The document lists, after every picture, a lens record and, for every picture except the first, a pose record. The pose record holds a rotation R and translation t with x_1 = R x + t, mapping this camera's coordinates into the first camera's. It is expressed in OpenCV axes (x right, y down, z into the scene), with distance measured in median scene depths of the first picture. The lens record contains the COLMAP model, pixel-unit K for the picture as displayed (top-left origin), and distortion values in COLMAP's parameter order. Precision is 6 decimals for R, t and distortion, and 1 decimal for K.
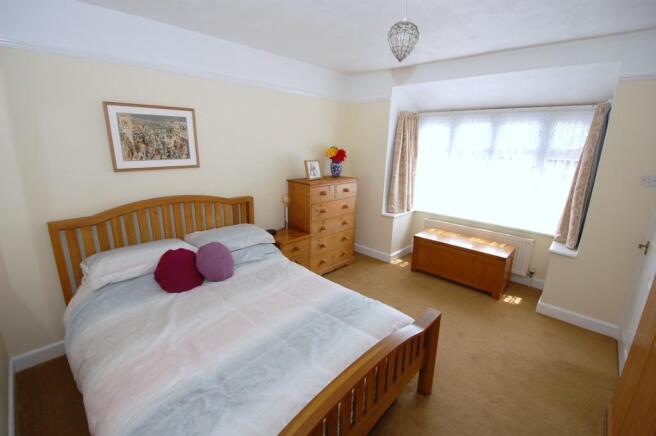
lens RADIAL K [[290.3, 0, 329.7], [0, 290.3, 218.1], [0, 0, 1]] dist [0.025510, -0.028931]
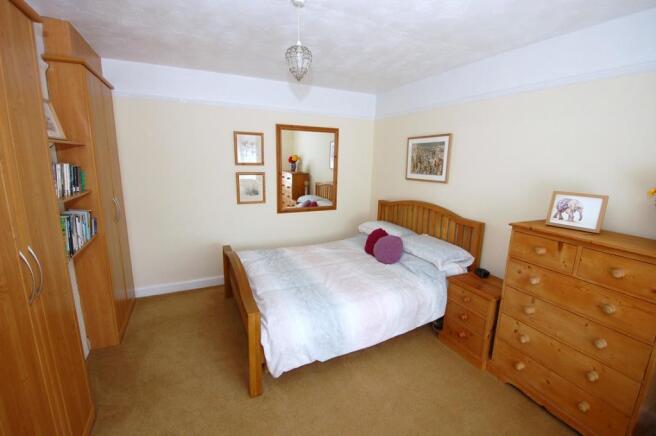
lens RADIAL K [[290.3, 0, 329.7], [0, 290.3, 218.1], [0, 0, 1]] dist [0.025510, -0.028931]
pose [[-0.373401, 0.159319, -0.913887, 0.874906], [-0.259799, 0.927761, 0.267888, -0.260305], [0.890548, 0.337456, -0.305036, 1.091450]]
